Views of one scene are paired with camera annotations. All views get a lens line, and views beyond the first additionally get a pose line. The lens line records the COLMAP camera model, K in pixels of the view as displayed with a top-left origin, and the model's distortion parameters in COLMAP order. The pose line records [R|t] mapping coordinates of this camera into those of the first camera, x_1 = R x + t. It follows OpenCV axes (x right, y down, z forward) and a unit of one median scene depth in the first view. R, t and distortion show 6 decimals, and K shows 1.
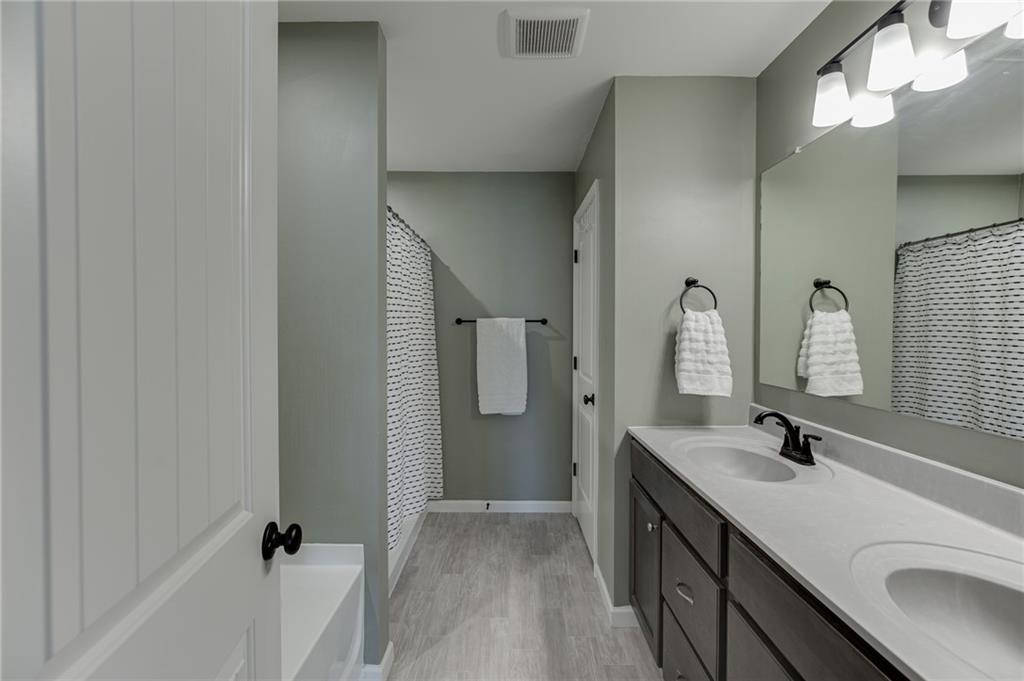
lens RADIAL K [[461.5, 0, 507.5], [0, 461.5, 336.5], [0, 0, 1]] dist [-0.017121, 0.008067]
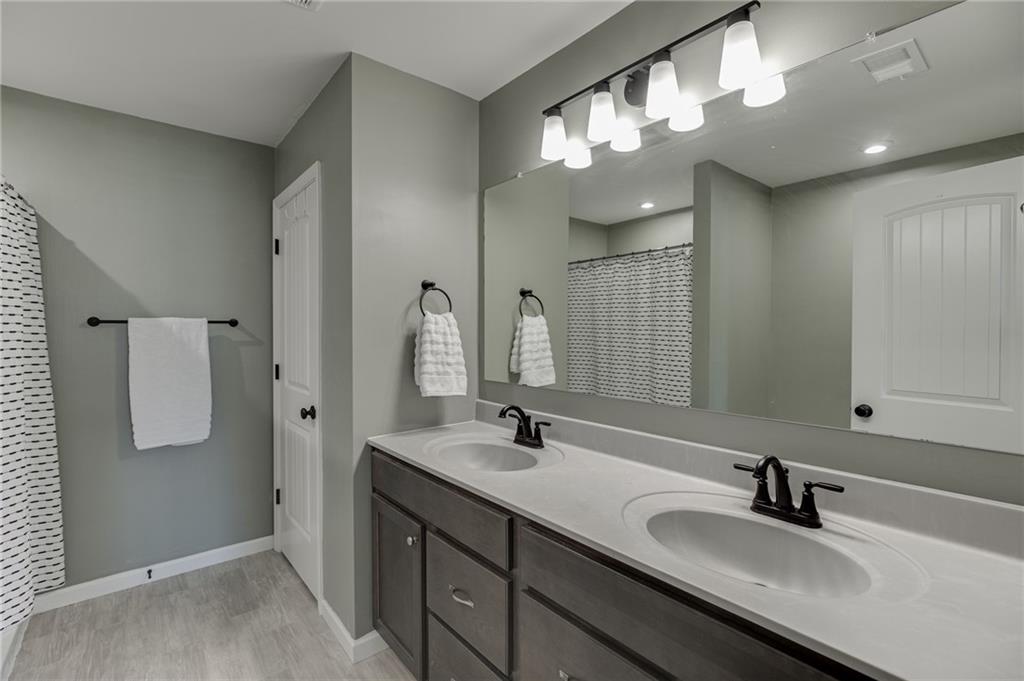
lens RADIAL K [[461.5, 0, 509.1], [0, 461.5, 336.1], [0, 0, 1]] dist [-0.017121, 0.008067]
pose [[0.766718, -0.010727, 0.641894, -0.105515], [0.014754, 0.999891, -0.000915, -0.002146], [-0.641814, 0.010172, 0.766793, 0.108093]]
